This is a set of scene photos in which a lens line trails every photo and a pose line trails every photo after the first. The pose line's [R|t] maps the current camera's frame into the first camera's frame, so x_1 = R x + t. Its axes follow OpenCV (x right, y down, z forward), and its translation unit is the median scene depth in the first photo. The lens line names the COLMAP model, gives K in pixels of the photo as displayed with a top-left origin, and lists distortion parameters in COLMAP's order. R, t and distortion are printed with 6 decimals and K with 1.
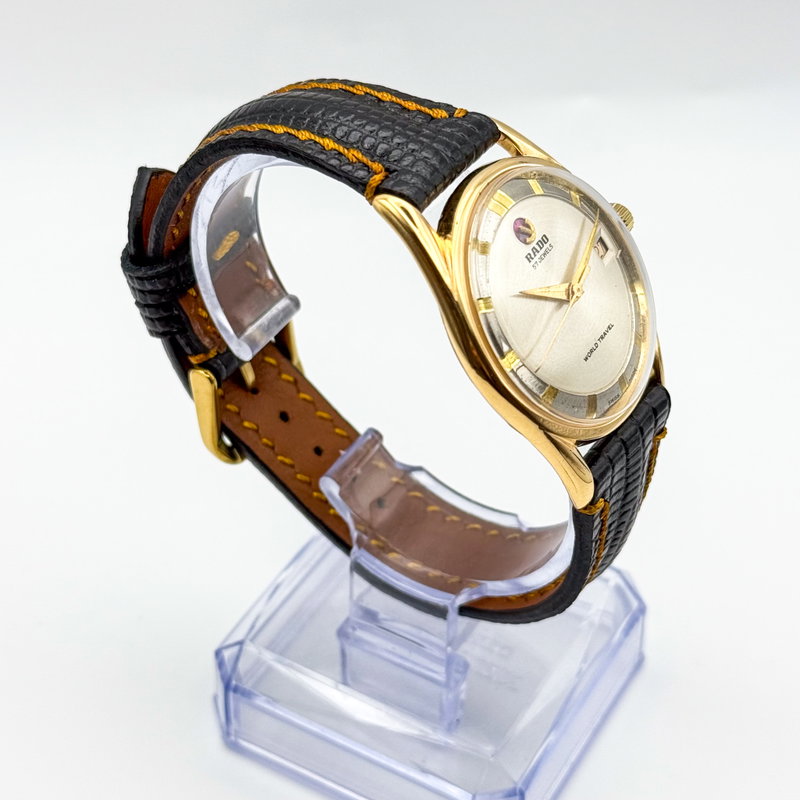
lens RADIAL K [[1787.9, 0, 400.3], [0, 1787.9, 397.9], [0, 0, 1]] dist [0.226104, 0.000000]
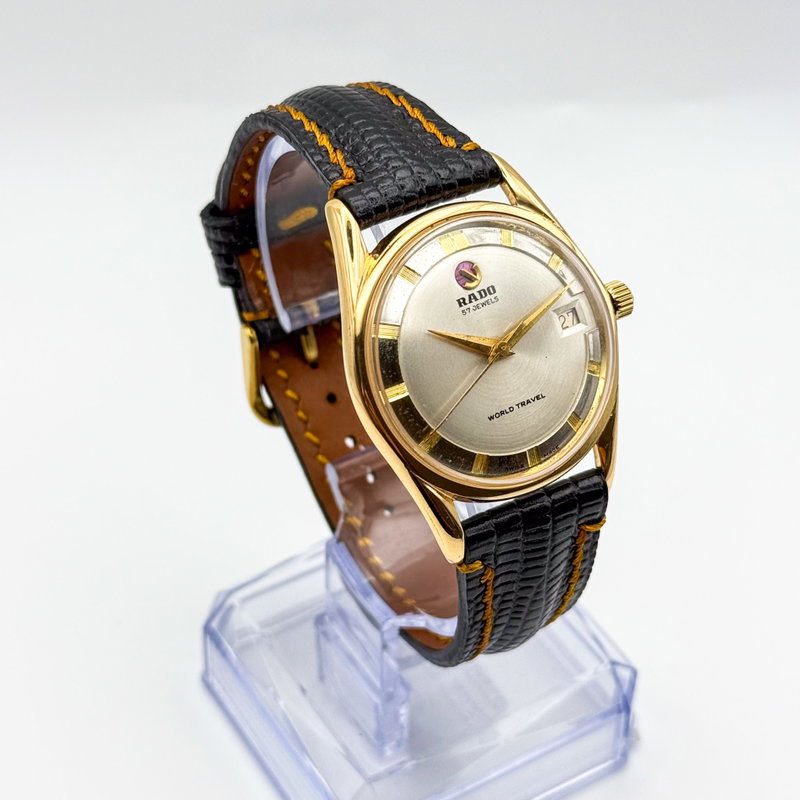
lens RADIAL K [[1787.9, 0, 400.1], [0, 1787.9, 397.3], [0, 0, 1]] dist [0.226104, 0.000000]
pose [[0.883386, 0.306239, -0.354749, 0.388921], [-0.306649, 0.950138, 0.056603, -0.070137], [0.354395, 0.058781, 0.933246, 0.064811]]
